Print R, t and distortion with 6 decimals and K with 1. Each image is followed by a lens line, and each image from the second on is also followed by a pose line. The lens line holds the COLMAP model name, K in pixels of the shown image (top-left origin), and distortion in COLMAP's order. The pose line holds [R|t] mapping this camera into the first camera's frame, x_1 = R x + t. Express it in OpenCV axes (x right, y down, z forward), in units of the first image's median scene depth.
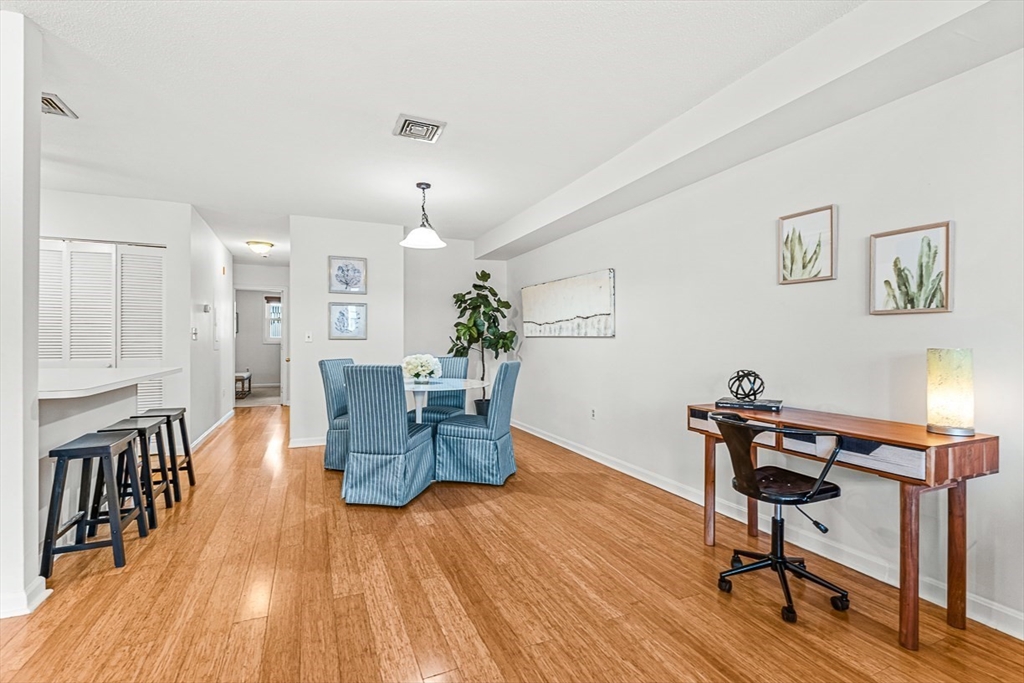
lens RADIAL K [[464.0, 0, 512.7], [0, 464.0, 343.3], [0, 0, 1]] dist [-0.001164, 0.000035]
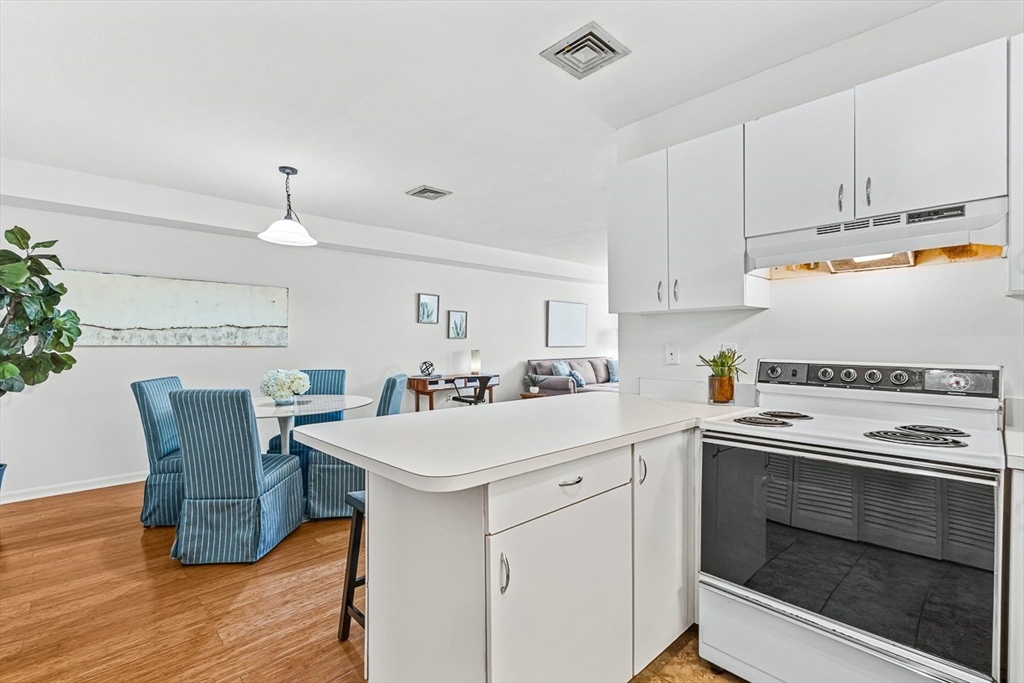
lens RADIAL K [[464.0, 0, 510.9], [0, 464.0, 337.7], [0, 0, 1]] dist [-0.001164, 0.000035]
pose [[-0.346259, 0.010727, 0.938078, -0.970080], [0.007789, 0.999933, -0.008560, -0.018723], [-0.938107, 0.004342, -0.346319, 0.782333]]
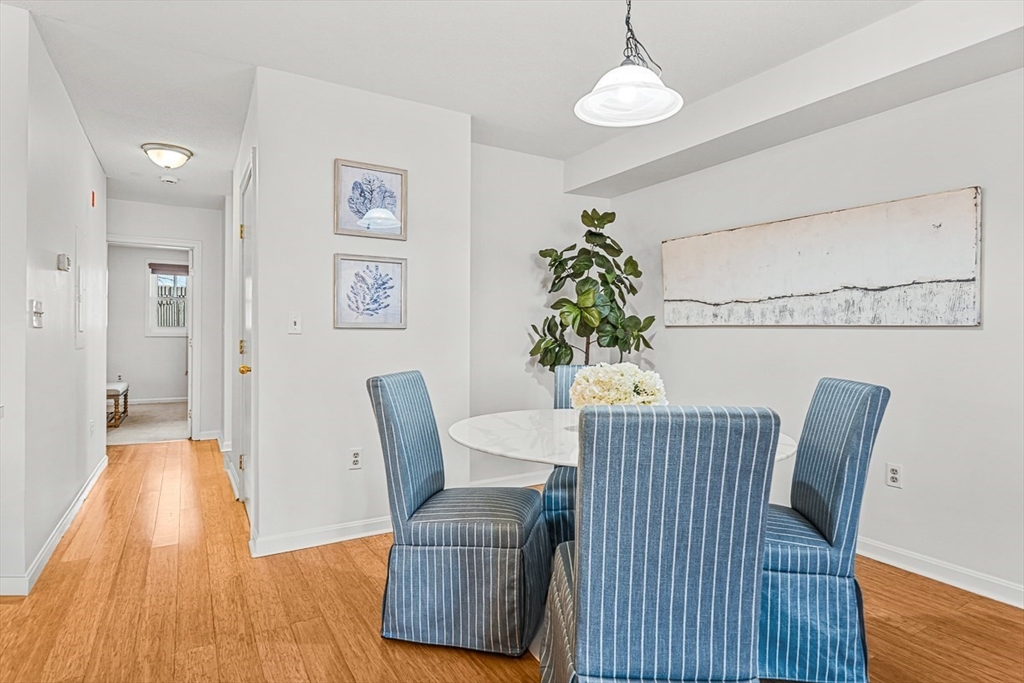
lens RADIAL K [[549.3, 0, 513.2], [0, 549.3, 337.0], [0, 0, 1]] dist [-0.001740, -0.001951]
pose [[0.992245, 0.004656, 0.124211, -0.307396], [-0.004643, 0.999989, -0.000390, 0.000387], [-0.124211, -0.000189, 0.992256, 0.435273]]
